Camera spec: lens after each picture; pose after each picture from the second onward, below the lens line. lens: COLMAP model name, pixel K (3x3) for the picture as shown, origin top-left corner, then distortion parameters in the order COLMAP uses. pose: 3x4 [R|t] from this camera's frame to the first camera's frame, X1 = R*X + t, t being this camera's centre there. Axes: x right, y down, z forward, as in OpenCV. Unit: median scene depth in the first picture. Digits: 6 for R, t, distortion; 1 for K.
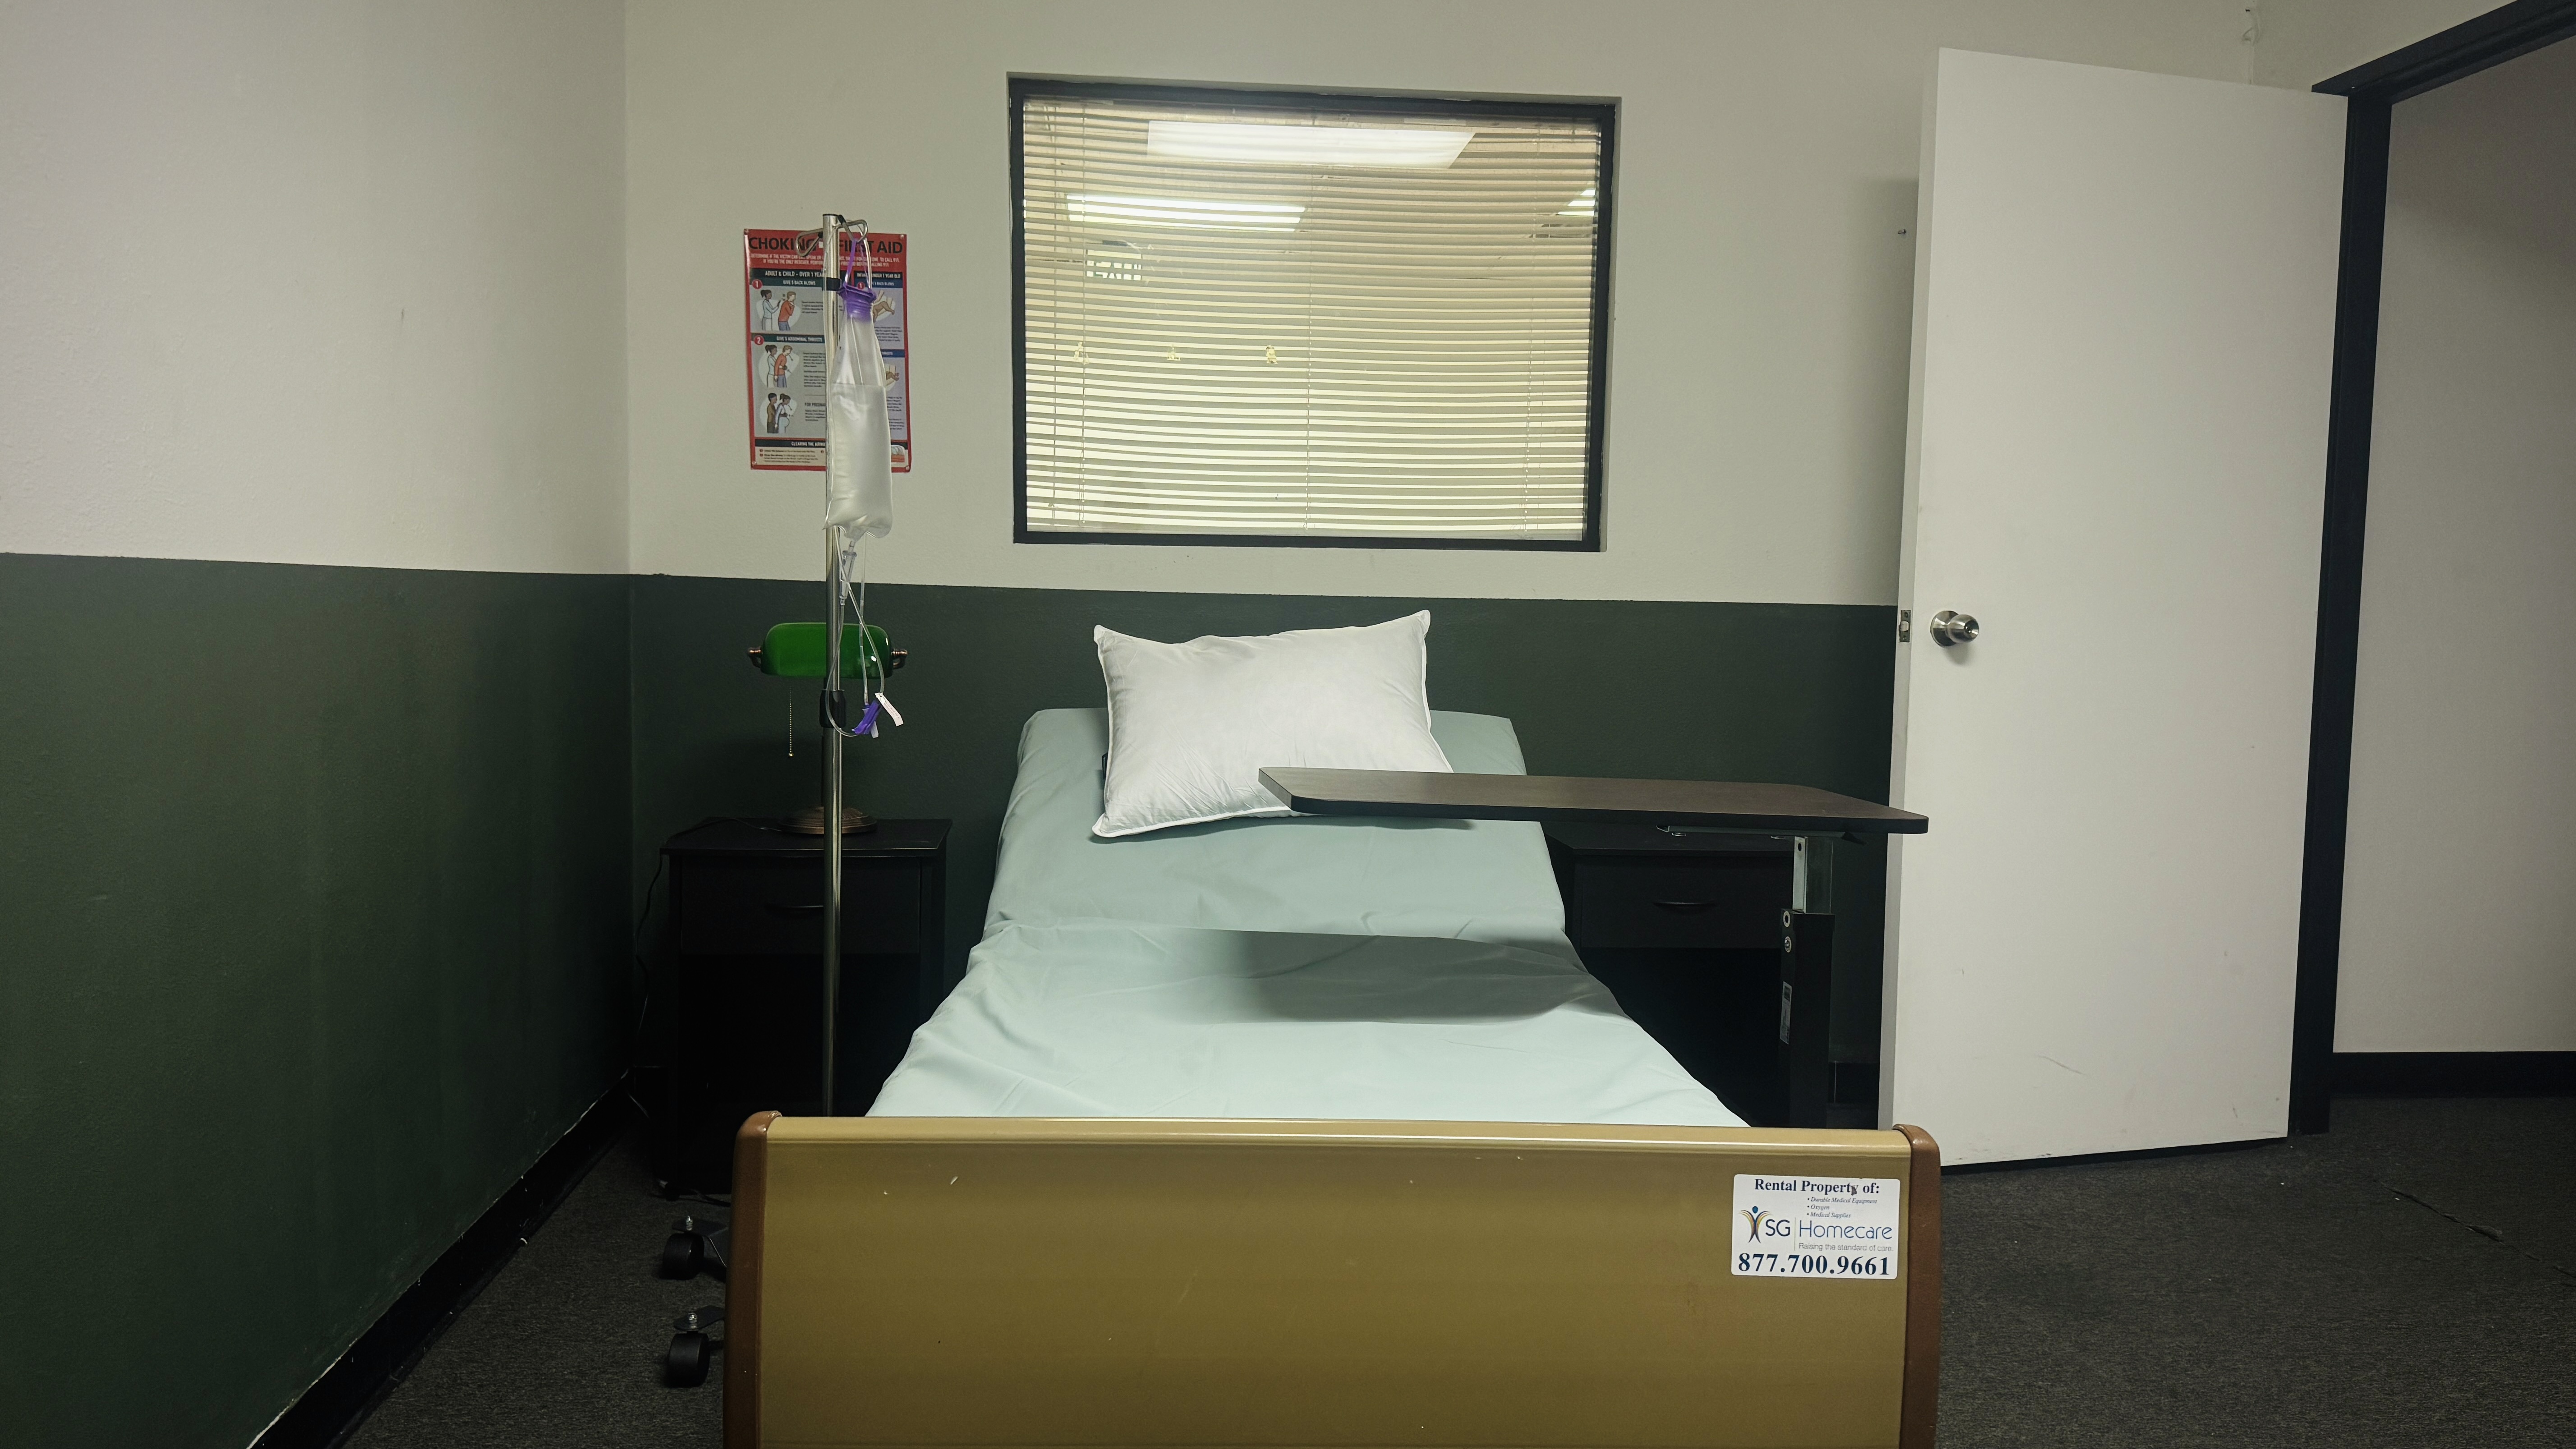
lens RADIAL K [[1825.5, 0, 1288.0], [0, 1825.5, 724.5], [0, 0, 1]] dist [0.148279, -0.202970]
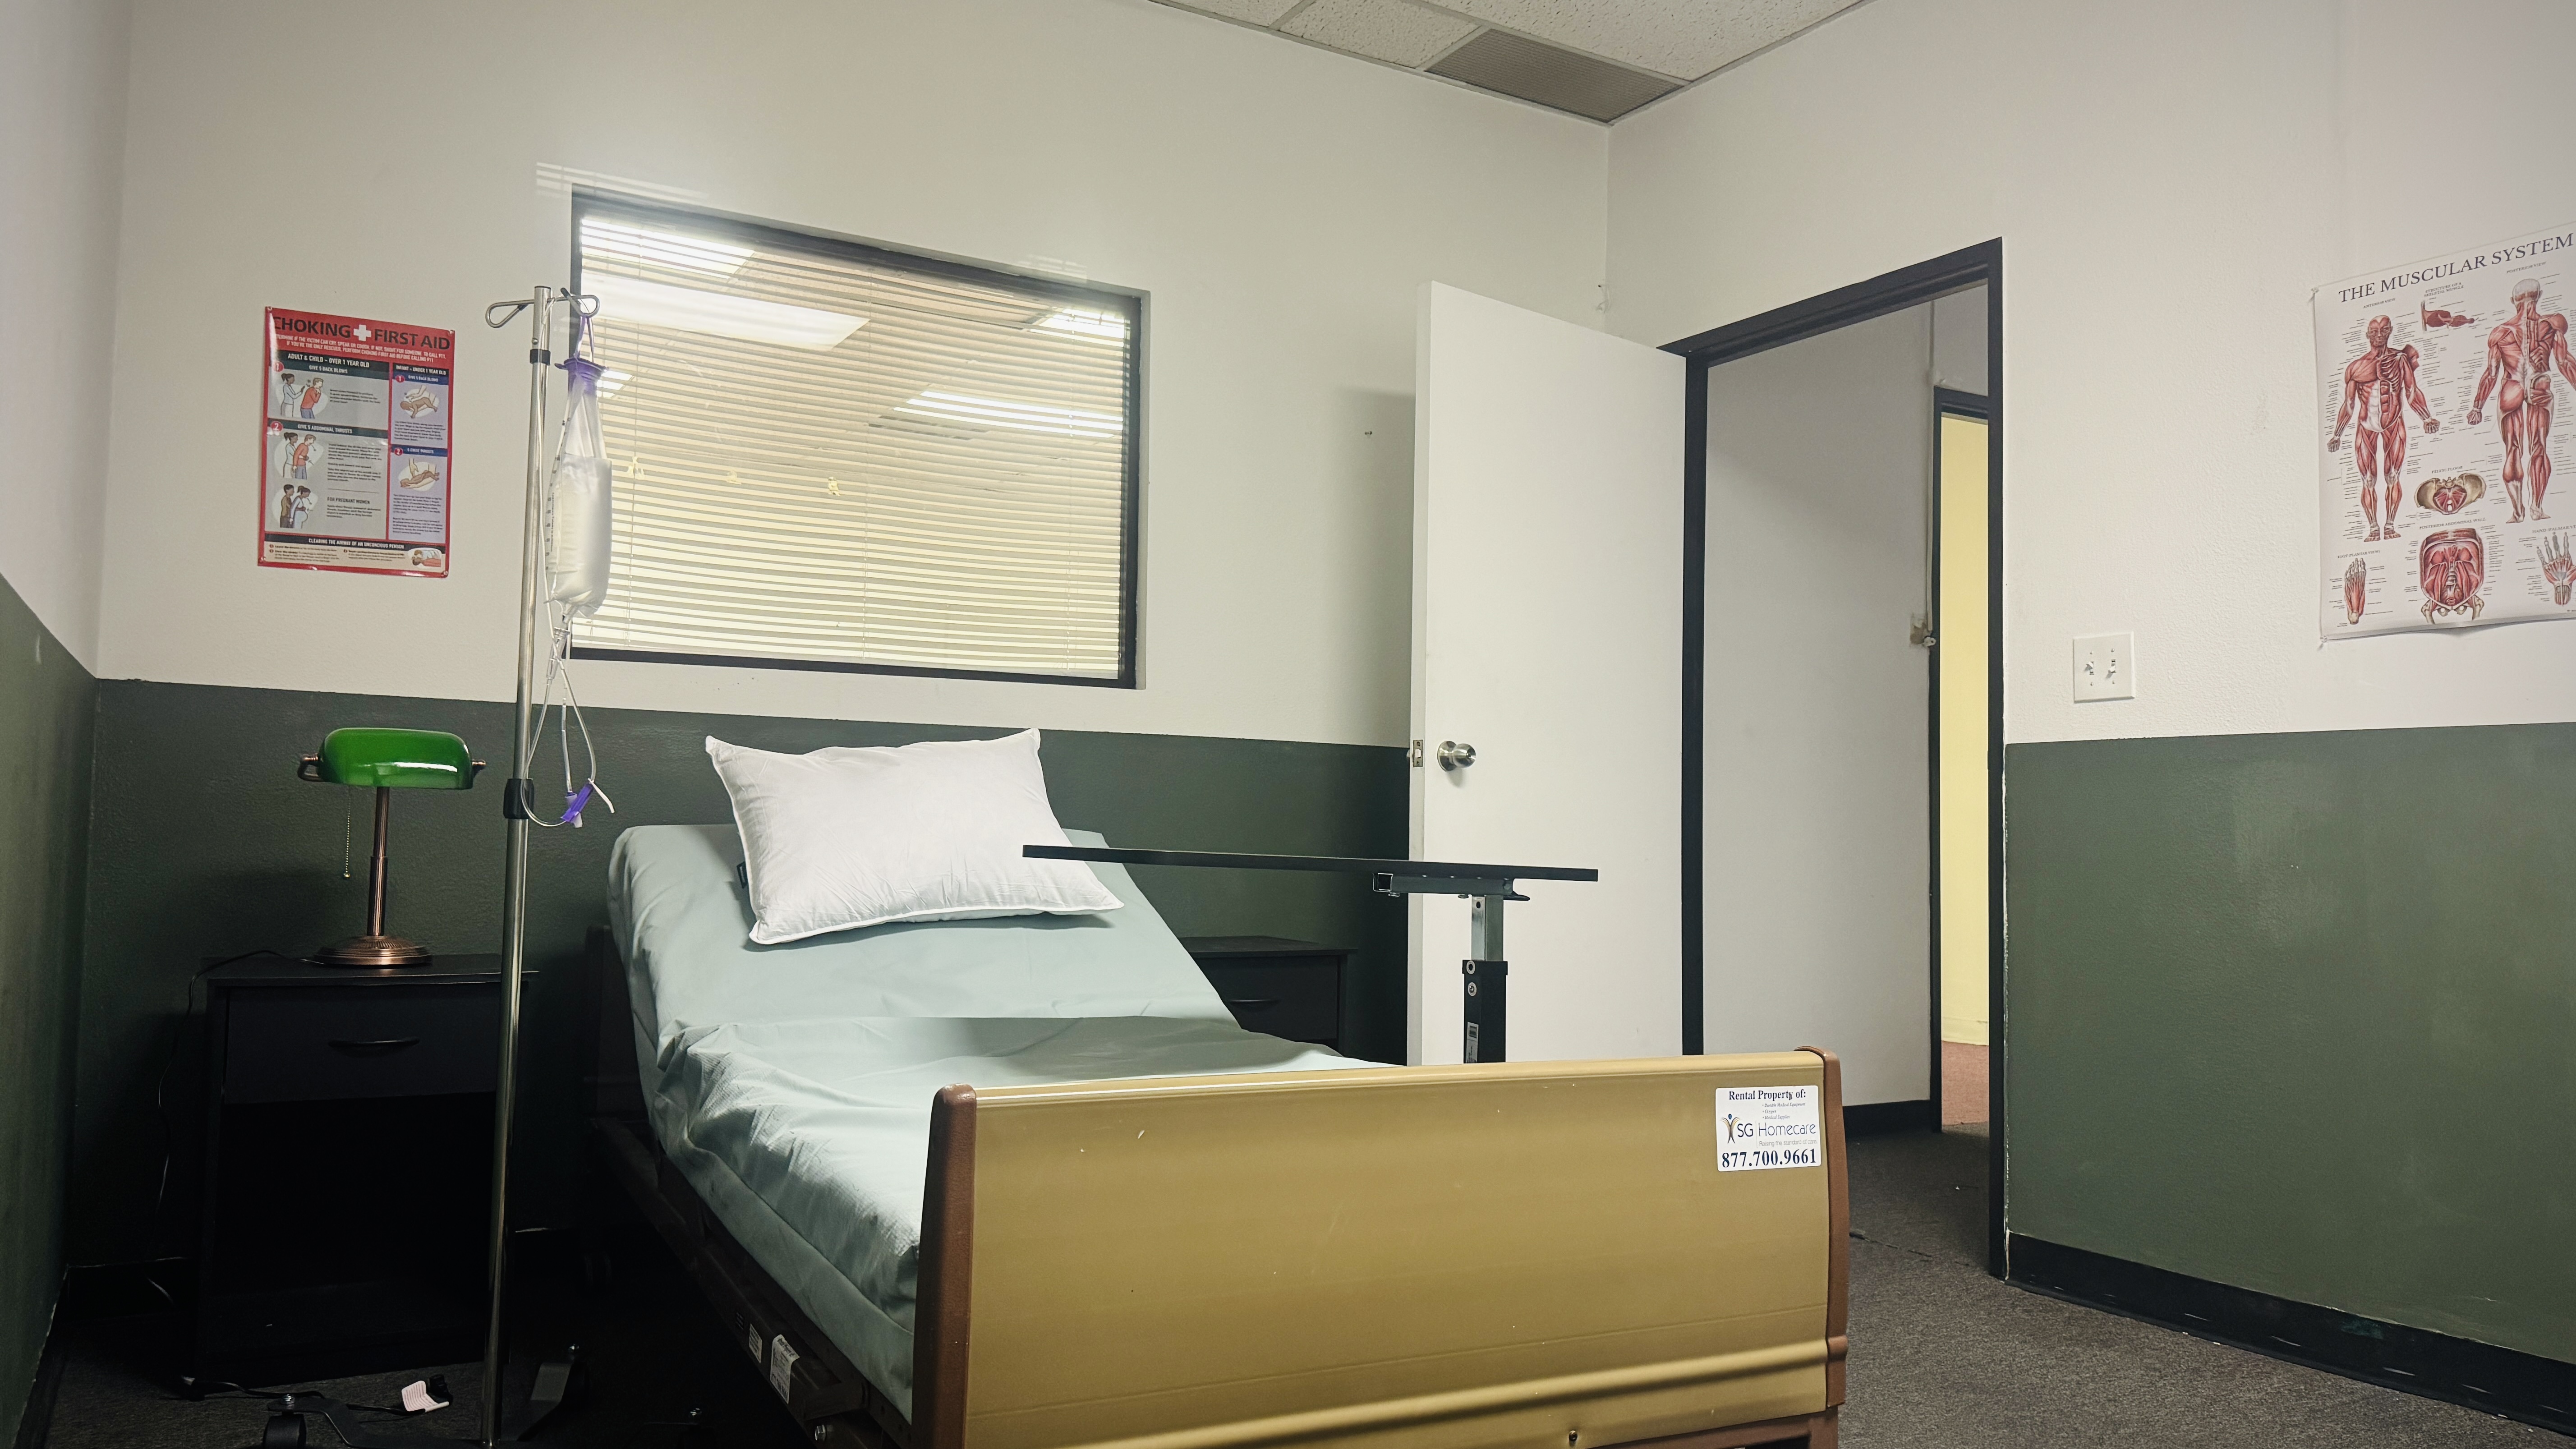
lens RADIAL K [[1833.3, 0, 1267.7], [0, 1833.3, 721.5], [0, 0, 1]] dist [0.186343, -0.353009]
pose [[0.906955, 0.022080, 0.420648, -0.230924], [0.029083, 0.992960, -0.114826, 0.054909], [-0.420222, 0.116376, 0.899928, -0.009502]]
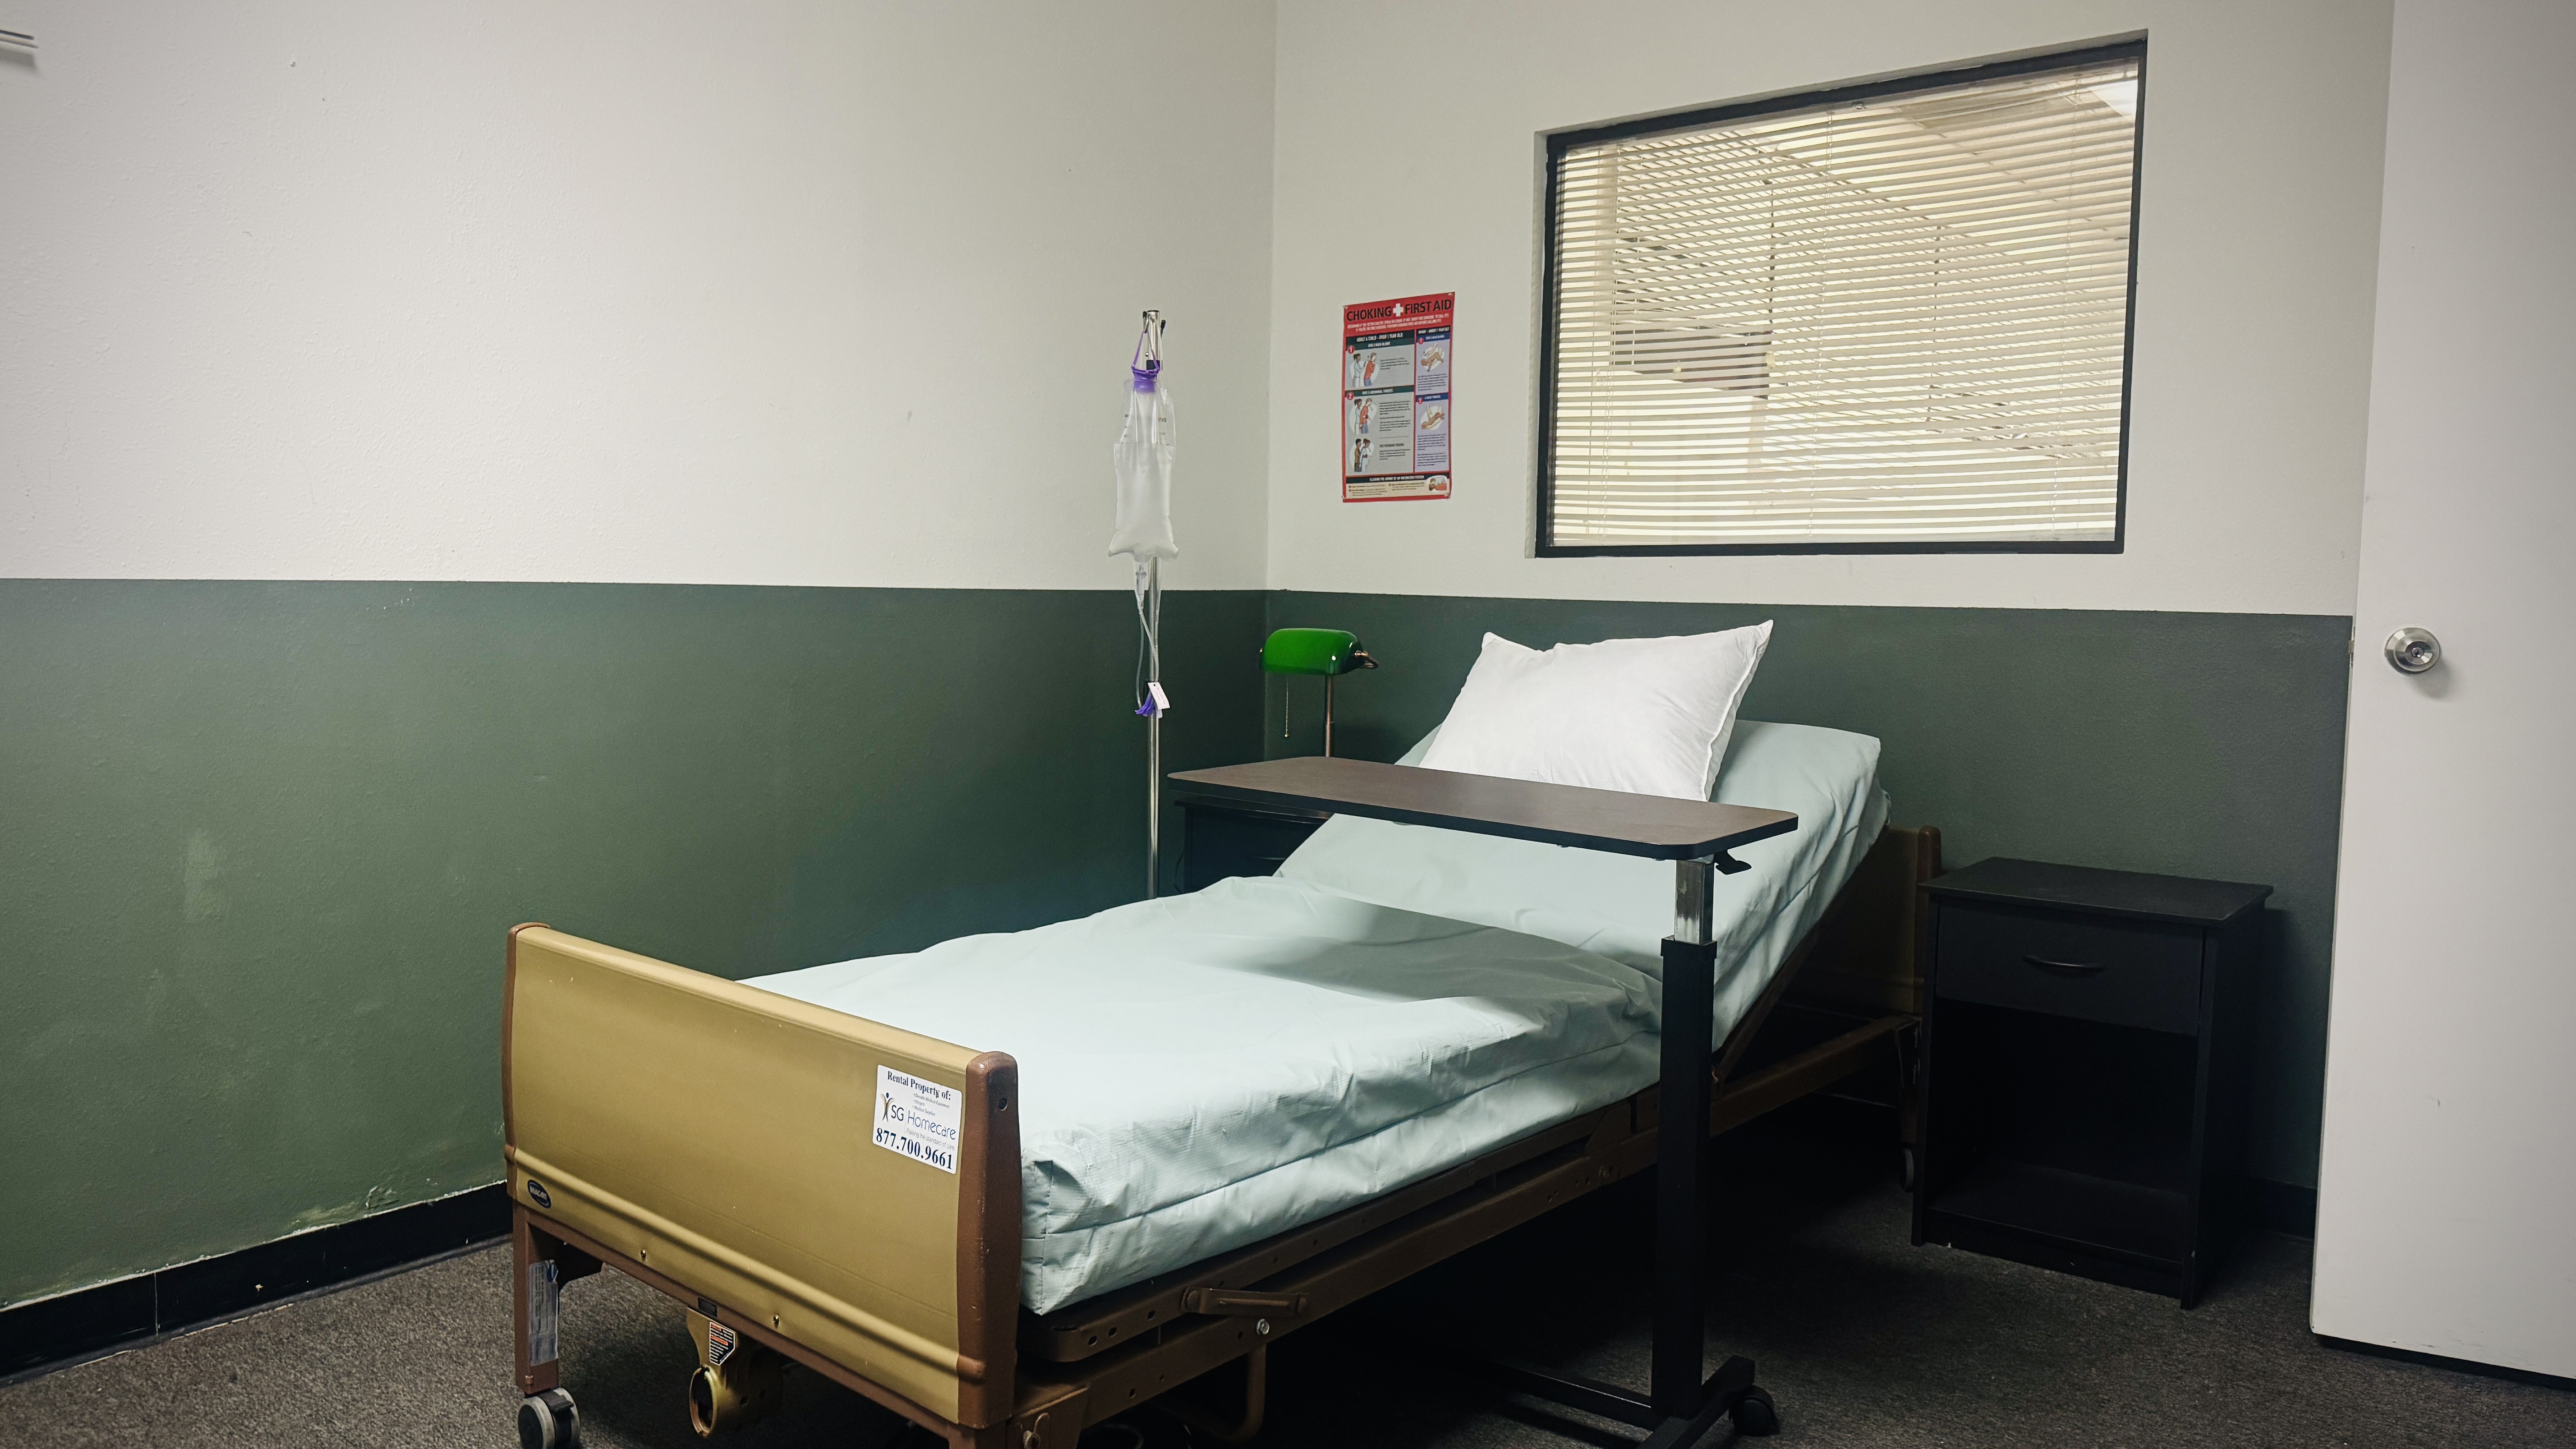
lens RADIAL K [[1825.5, 0, 1288.0], [0, 1825.5, 724.5], [0, 0, 1]] dist [0.148279, -0.202970]
pose [[0.713284, 0.046553, -0.699327, 0.537376], [-0.051173, 0.998588, 0.014280, -0.007992], [0.699005, 0.025601, 0.714659, 0.121181]]
